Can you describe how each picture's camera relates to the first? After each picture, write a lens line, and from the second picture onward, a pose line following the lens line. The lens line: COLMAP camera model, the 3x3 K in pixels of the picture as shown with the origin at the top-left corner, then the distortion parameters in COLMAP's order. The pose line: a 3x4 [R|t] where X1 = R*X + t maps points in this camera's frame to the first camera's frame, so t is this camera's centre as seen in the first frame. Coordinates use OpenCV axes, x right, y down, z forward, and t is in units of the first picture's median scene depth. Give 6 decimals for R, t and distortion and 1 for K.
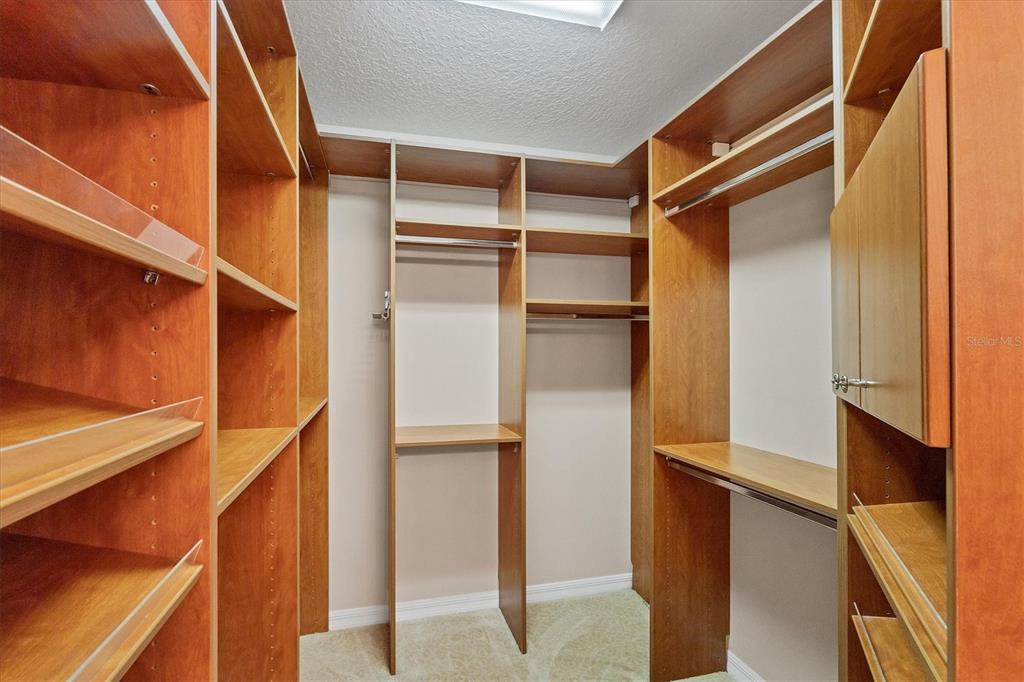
lens RADIAL K [[425.0, 0, 465.3], [0, 425.0, 349.8], [0, 0, 1]] dist [-0.001010, -0.000083]
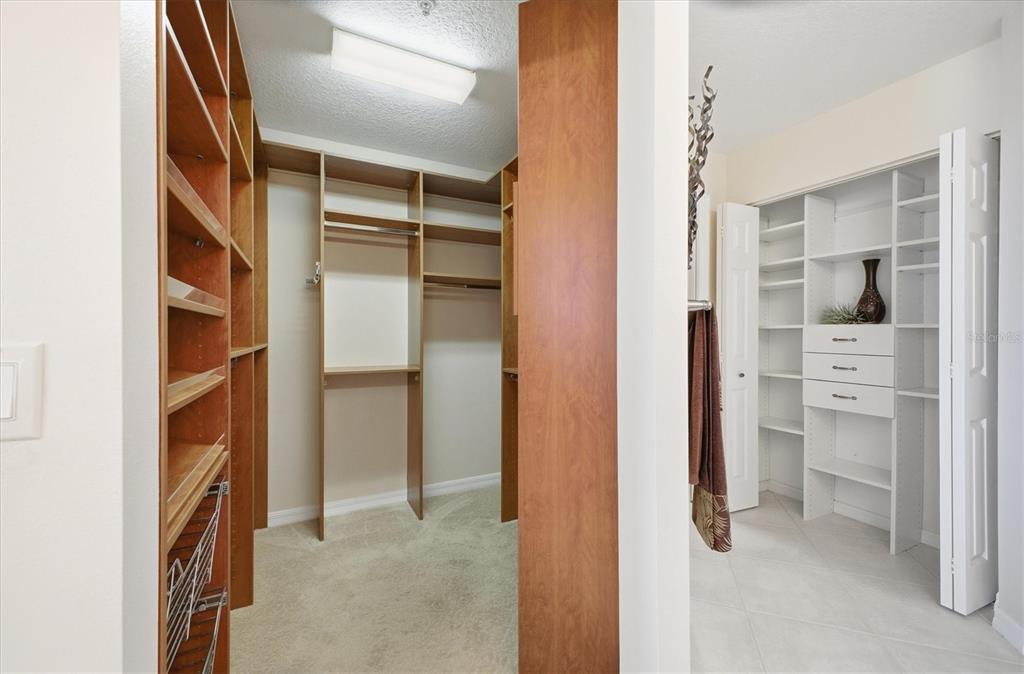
lens RADIAL K [[416.2, 0, 508.1], [0, 416.2, 335.4], [0, 0, 1]] dist [0.007856, -0.000508]
pose [[0.969753, 0.002191, 0.244080, 0.074750], [-0.004126, 0.999964, 0.007415, 0.077155], [-0.244055, -0.008198, 0.969727, -0.404980]]
